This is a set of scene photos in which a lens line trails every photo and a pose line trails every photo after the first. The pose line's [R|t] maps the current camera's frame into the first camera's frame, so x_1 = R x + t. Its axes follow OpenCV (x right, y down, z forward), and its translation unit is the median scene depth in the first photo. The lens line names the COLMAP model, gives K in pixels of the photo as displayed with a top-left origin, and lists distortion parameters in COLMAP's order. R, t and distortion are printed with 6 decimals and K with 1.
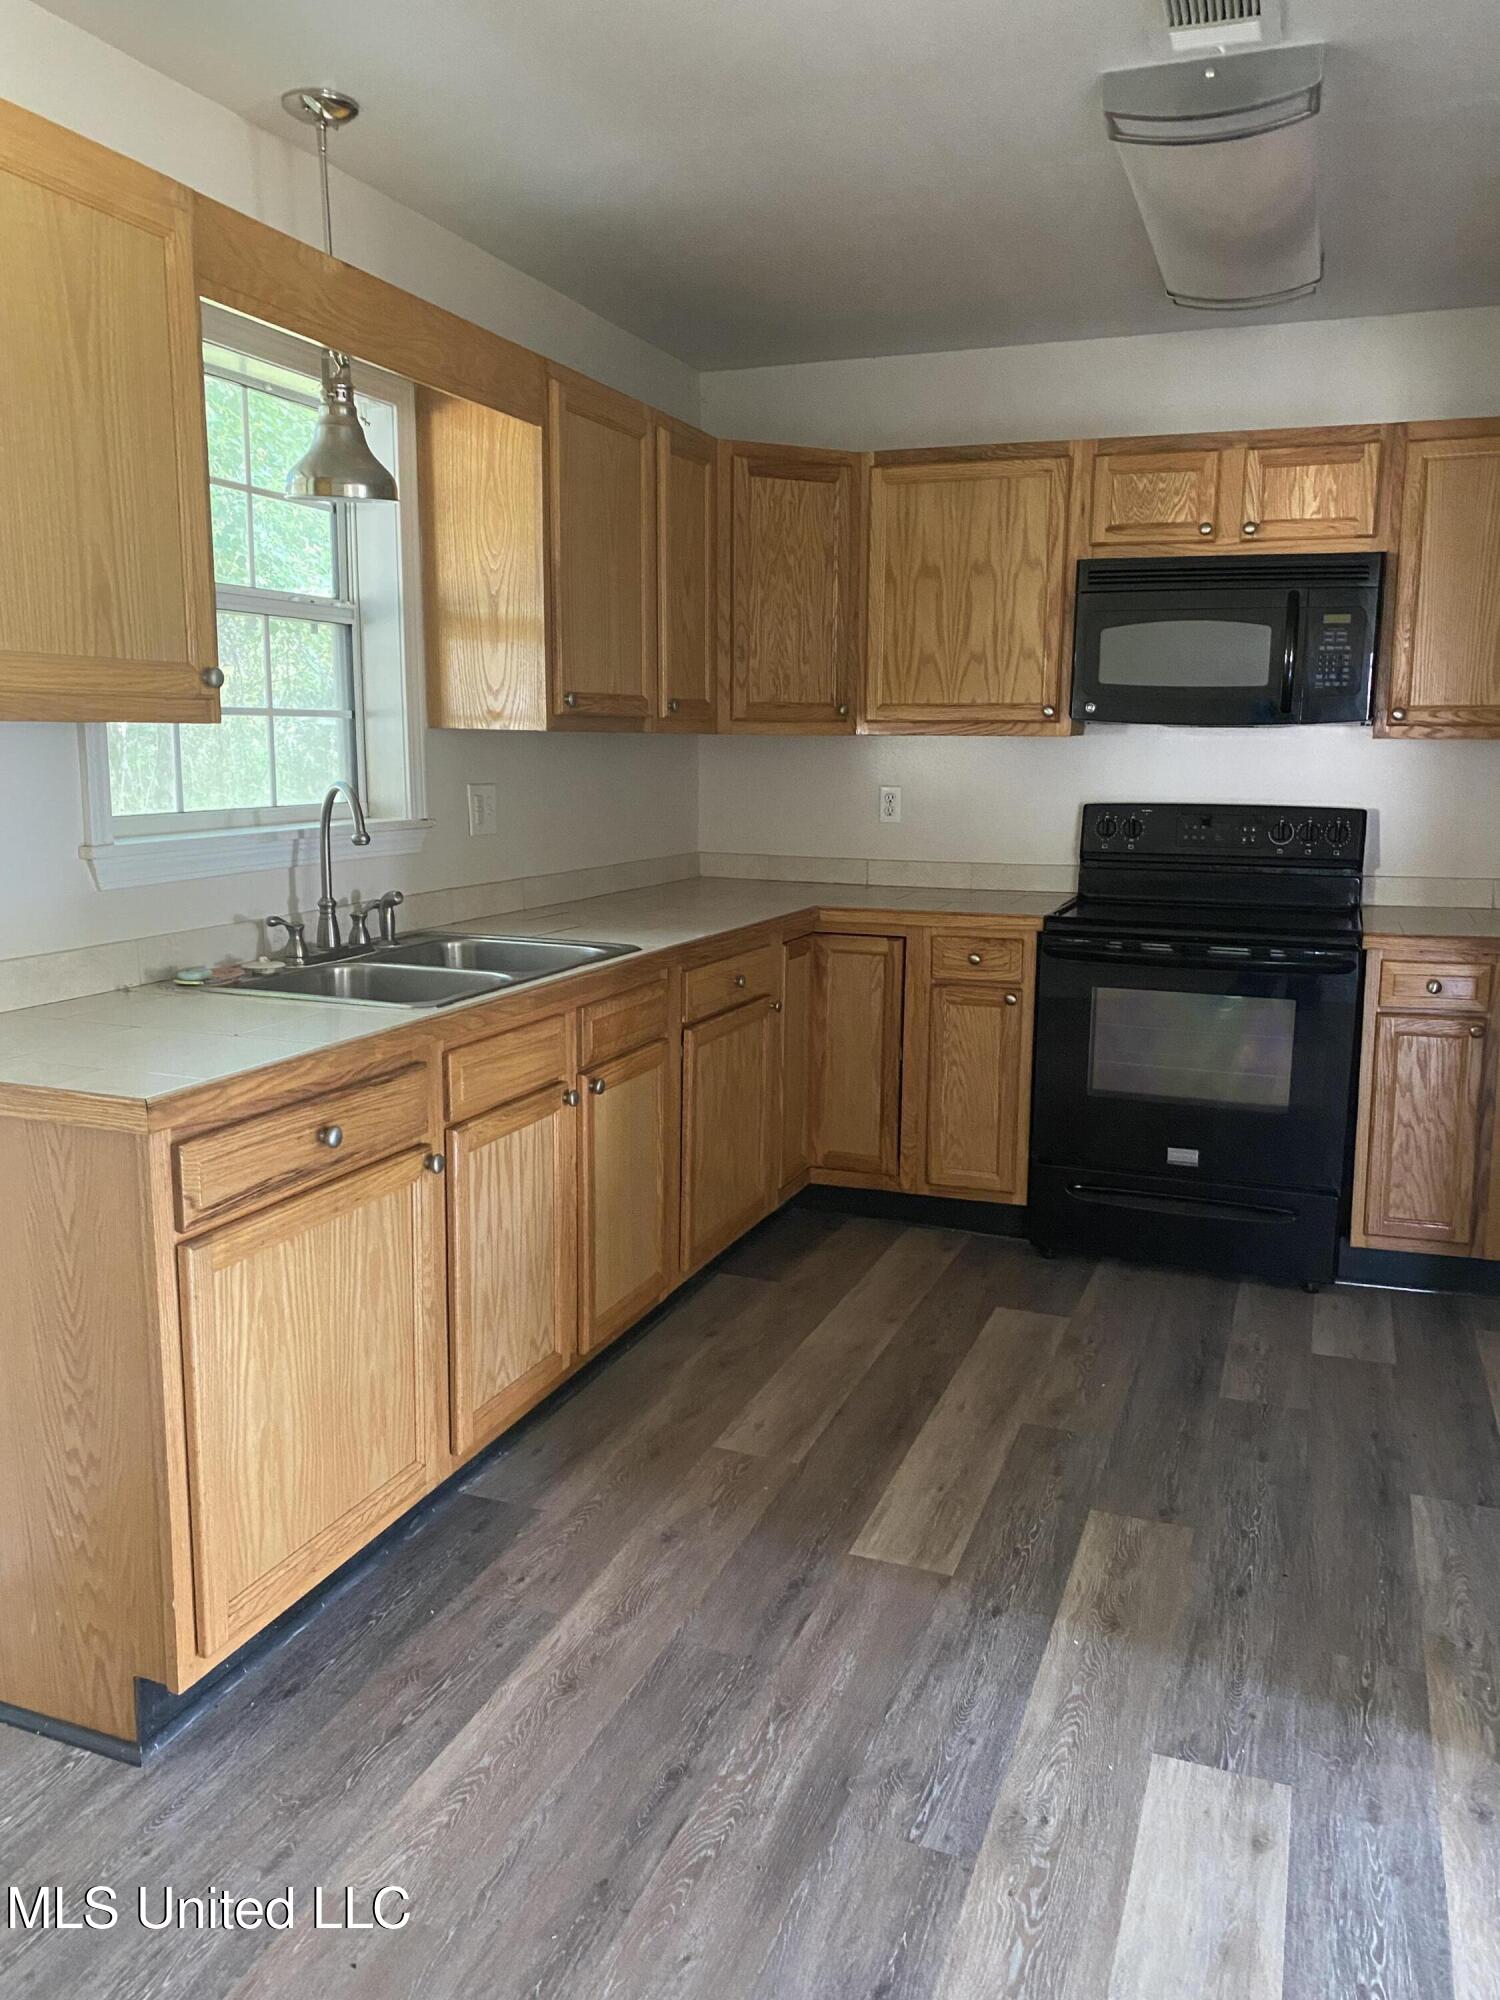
lens RADIAL K [[1520.6, 0, 762.6], [0, 1520.6, 999.8], [0, 0, 1]] dist [0.026862, -0.025431]
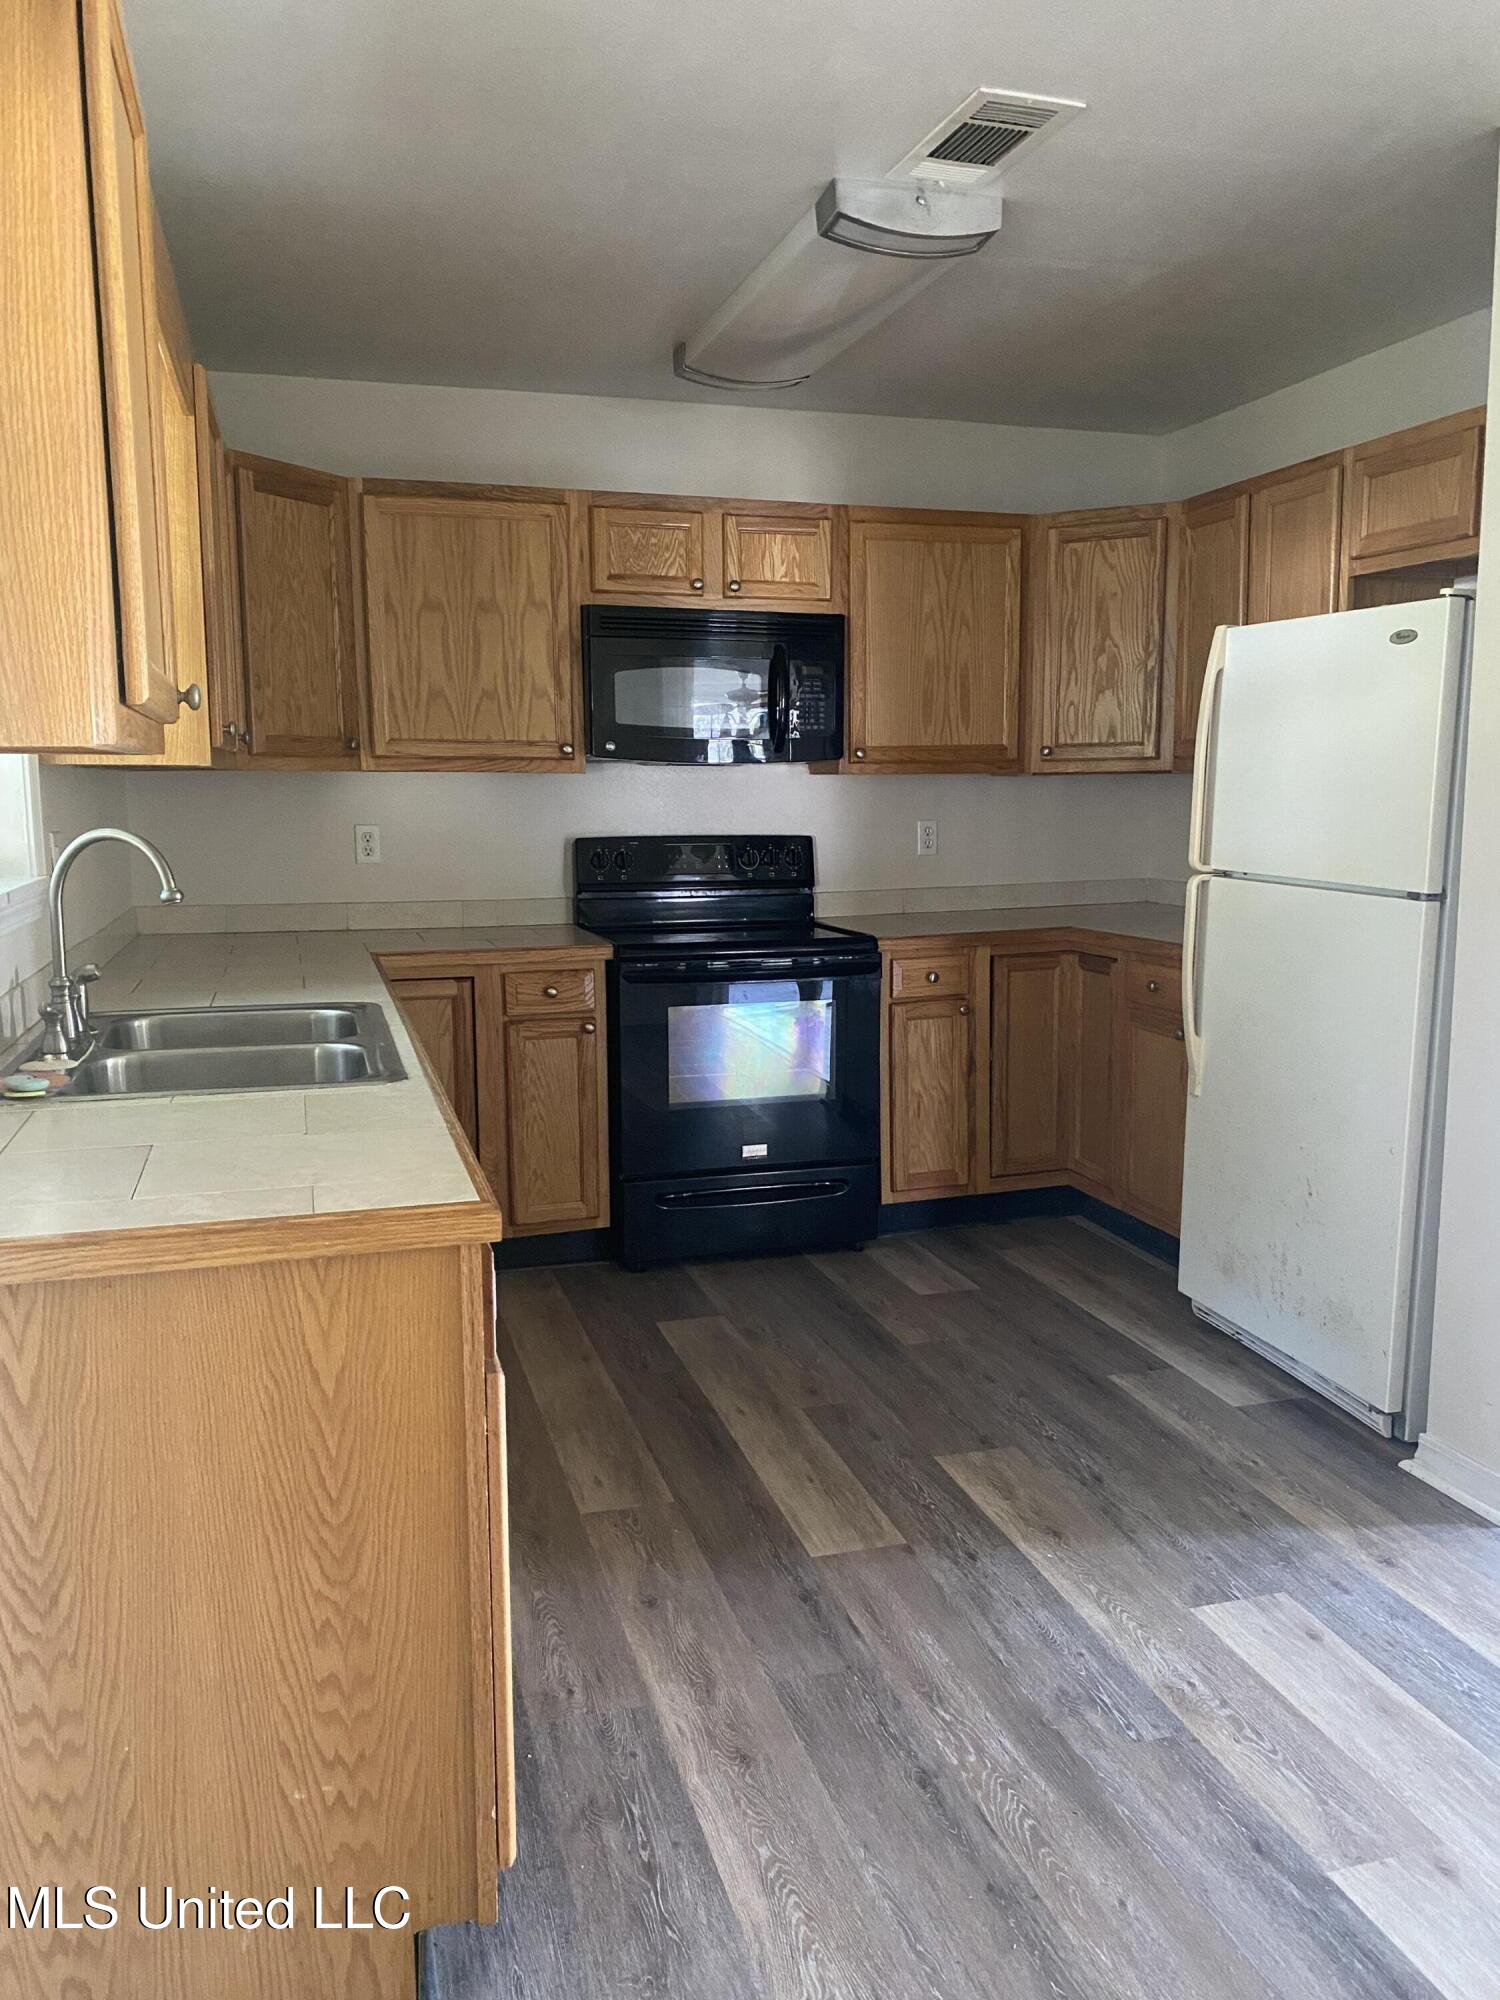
lens RADIAL K [[1520.6, 0, 761.8], [0, 1520.6, 999.3], [0, 0, 1]] dist [0.026862, -0.025431]
pose [[0.792730, -0.095116, 0.602106, -0.385054], [0.111884, 0.993674, 0.009667, -0.017449], [-0.599217, 0.059703, 0.798357, 0.120999]]
